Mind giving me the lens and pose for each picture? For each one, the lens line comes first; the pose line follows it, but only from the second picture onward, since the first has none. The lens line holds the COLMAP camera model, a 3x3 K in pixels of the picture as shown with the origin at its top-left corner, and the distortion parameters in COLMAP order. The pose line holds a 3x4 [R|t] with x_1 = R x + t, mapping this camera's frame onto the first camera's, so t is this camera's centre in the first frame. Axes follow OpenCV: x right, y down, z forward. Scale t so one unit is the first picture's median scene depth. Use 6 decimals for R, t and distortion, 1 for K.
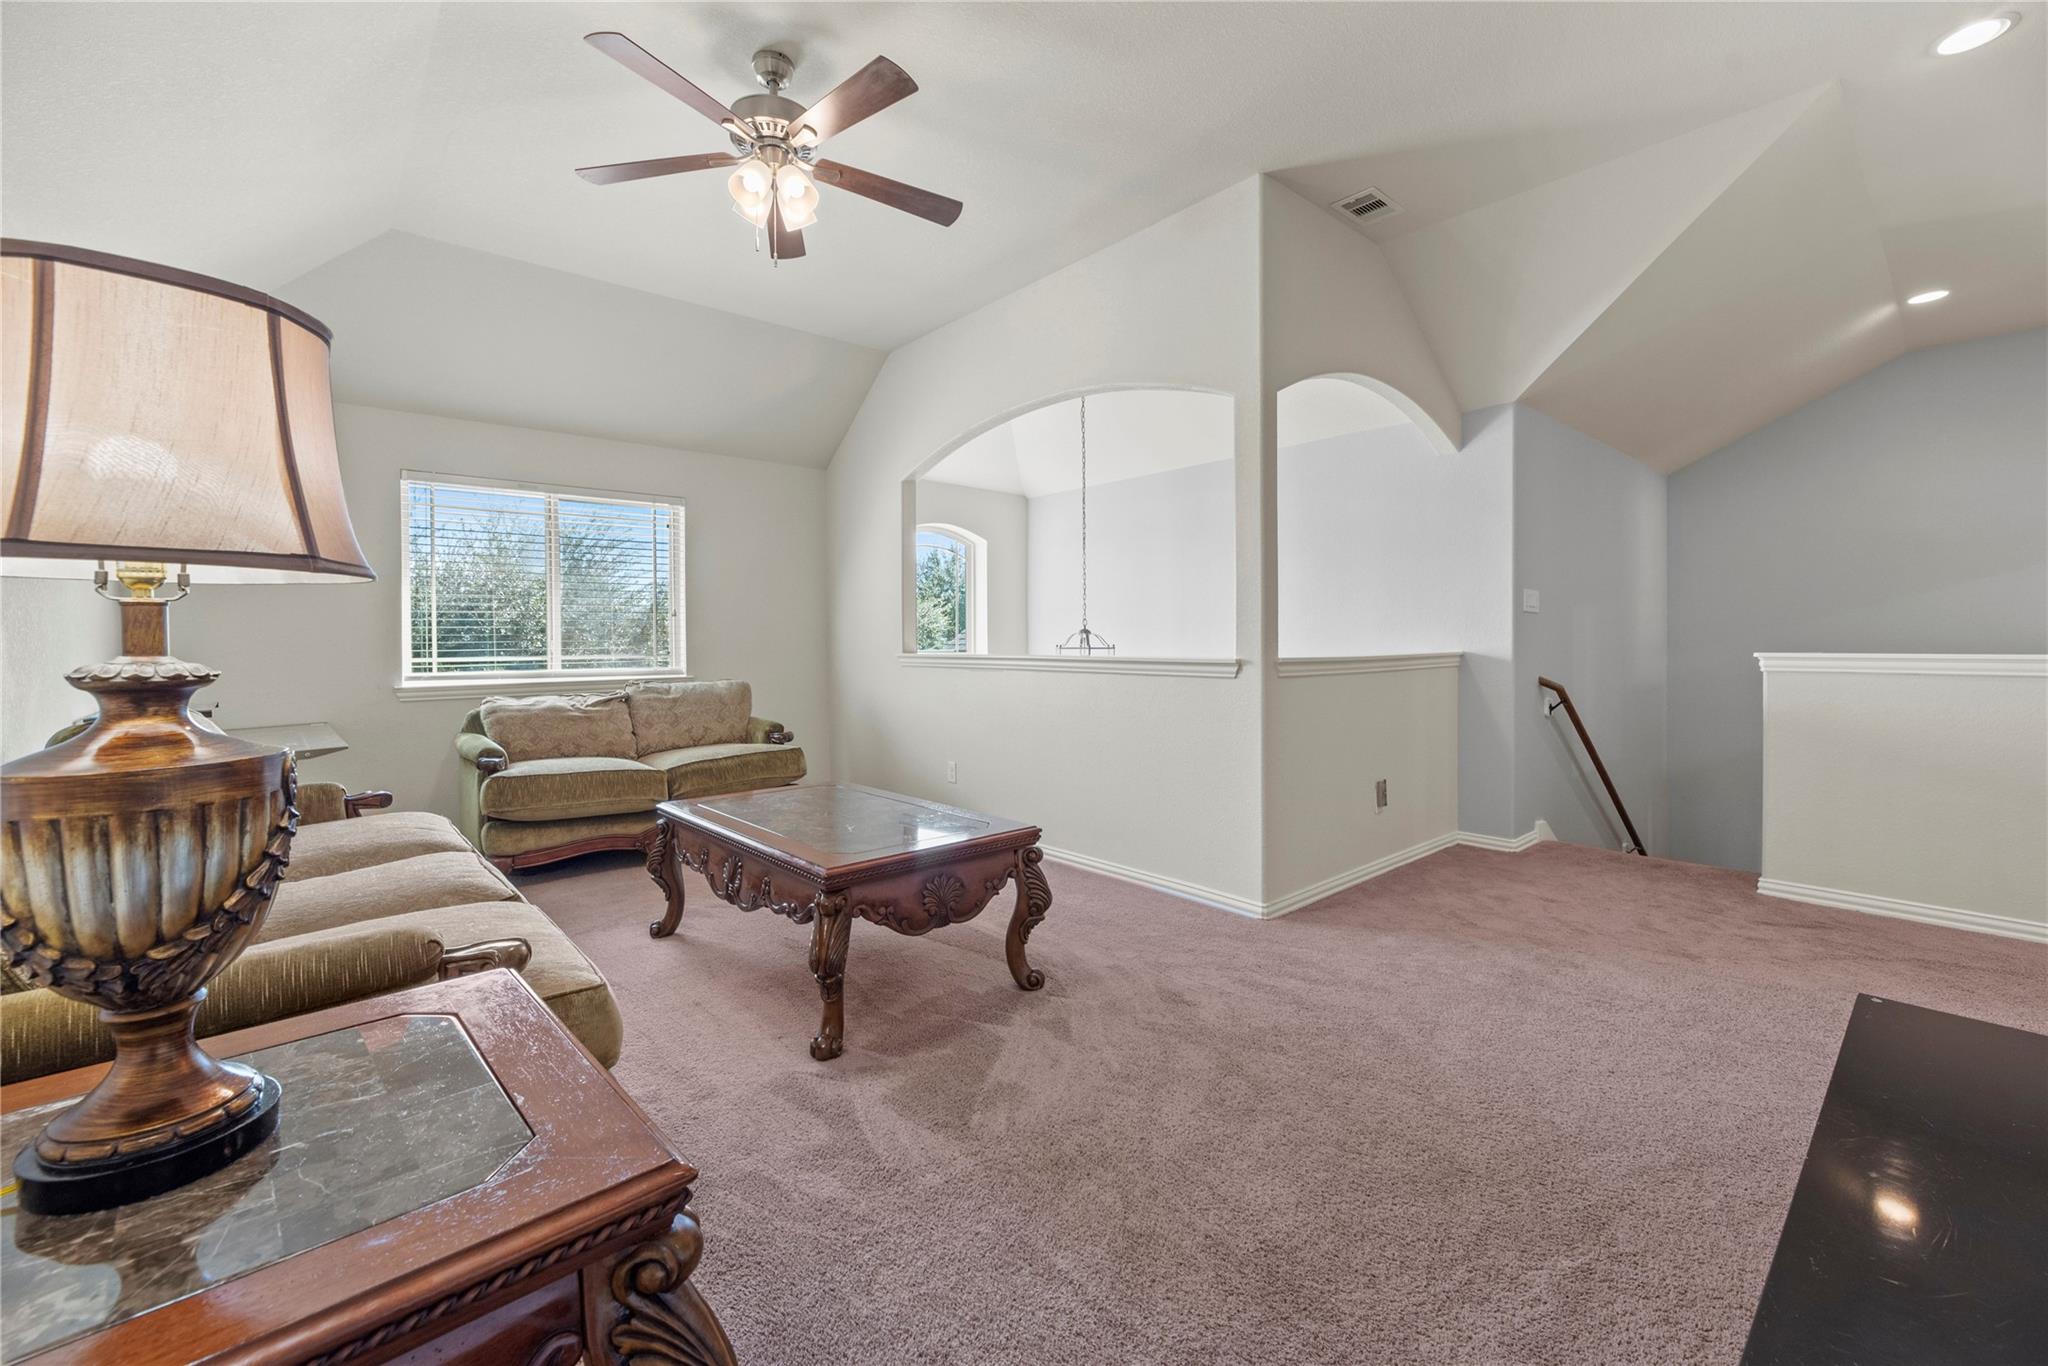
lens RADIAL K [[826.0, 0, 1021.7], [0, 826.0, 670.8], [0, 0, 1]] dist [0.000538, -0.000268]
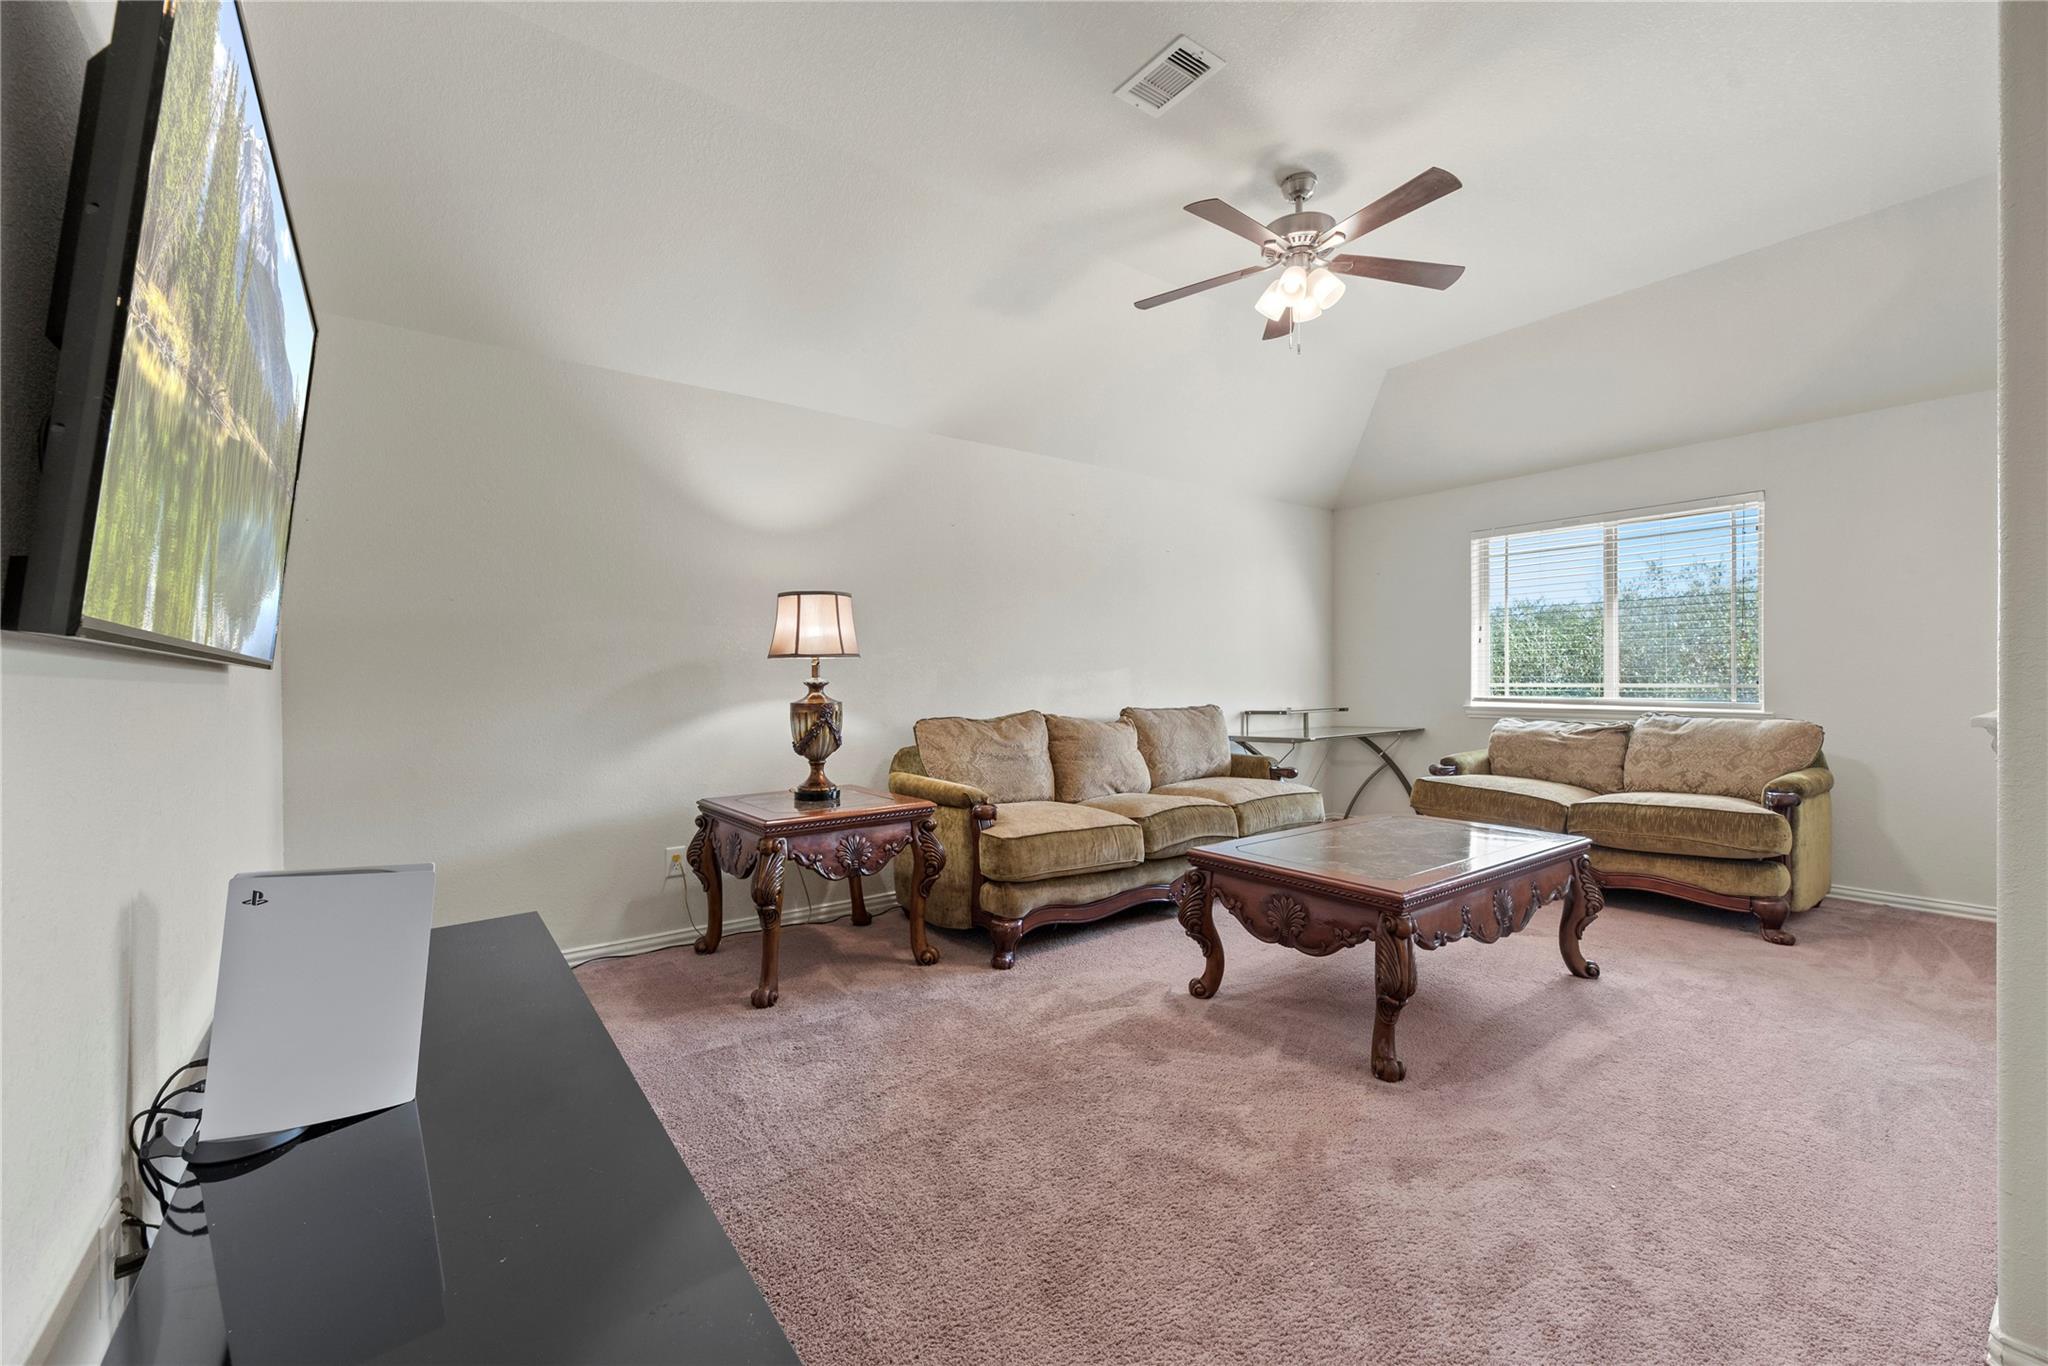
lens RADIAL K [[826.0, 0, 1018.5], [0, 826.0, 679.9], [0, 0, 1]] dist [0.000538, -0.000268]
pose [[-0.075162, 0.014102, -0.997072, 0.546954], [-0.030243, 0.999408, 0.016415, -0.019340], [0.996713, 0.031388, -0.074691, 0.412777]]
